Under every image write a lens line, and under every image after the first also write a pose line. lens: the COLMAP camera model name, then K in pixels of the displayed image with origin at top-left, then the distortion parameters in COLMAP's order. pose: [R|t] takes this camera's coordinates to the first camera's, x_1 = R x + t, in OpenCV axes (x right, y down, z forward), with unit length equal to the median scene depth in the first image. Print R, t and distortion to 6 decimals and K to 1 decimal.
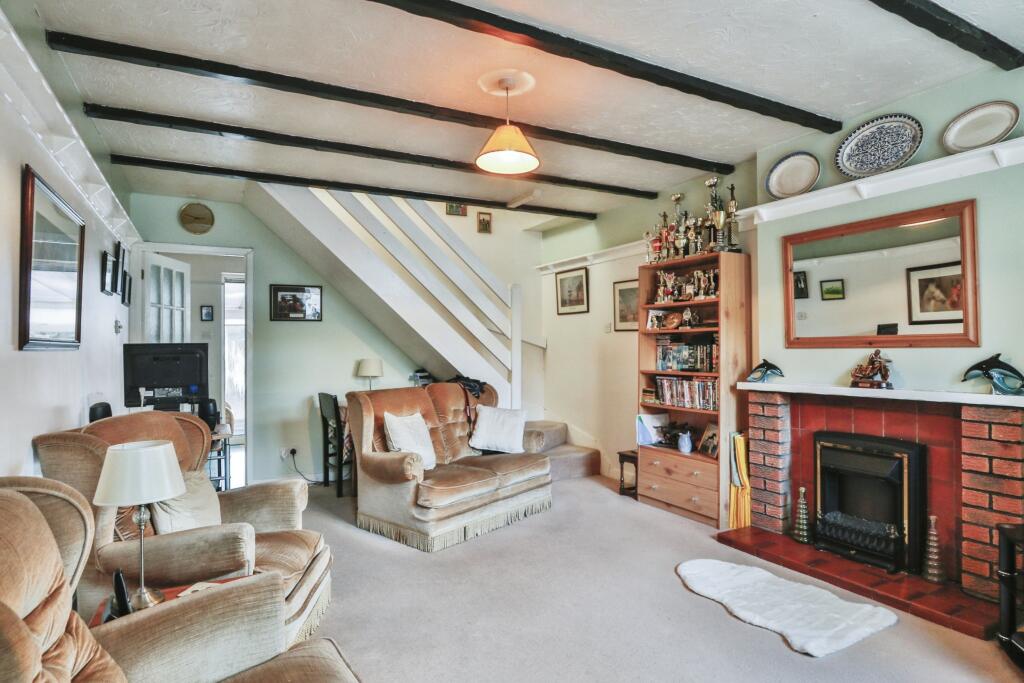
lens RADIAL K [[566.6, 0, 523.7], [0, 566.6, 327.3], [0, 0, 1]] dist [-0.019134, 0.000146]
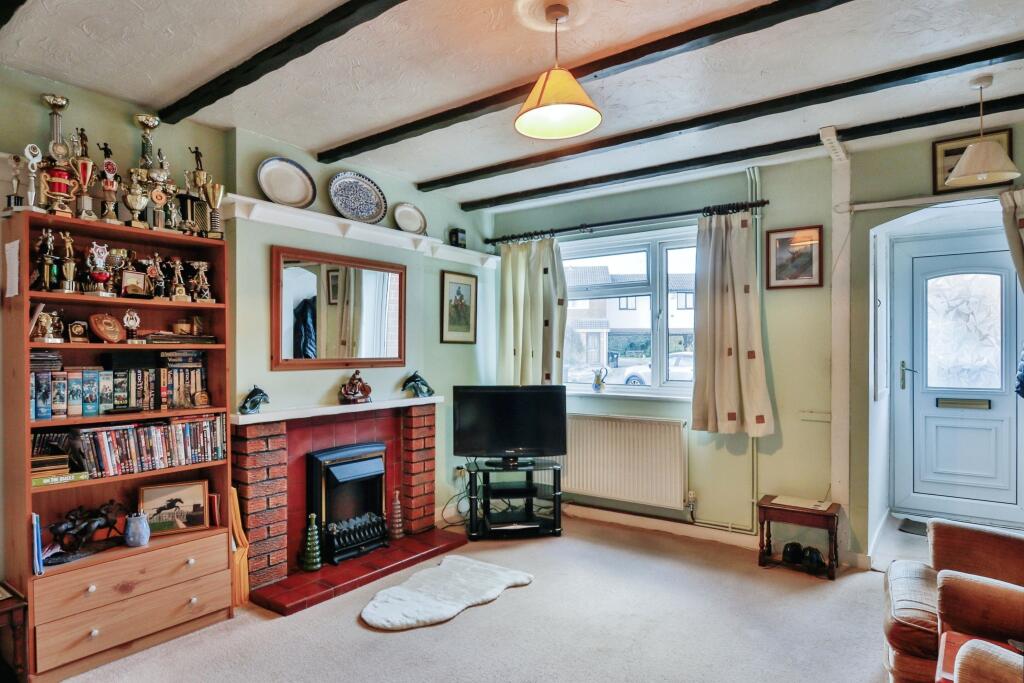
lens RADIAL K [[579.4, 0, 512.0], [0, 579.4, 341.5], [0, 0, 1]] dist [0.000736, 0.000572]
pose [[-0.403127, 0.021487, 0.914892, -0.445557], [-0.031882, 0.998788, -0.037506, 0.010960], [-0.914588, -0.044288, -0.401954, 0.865228]]
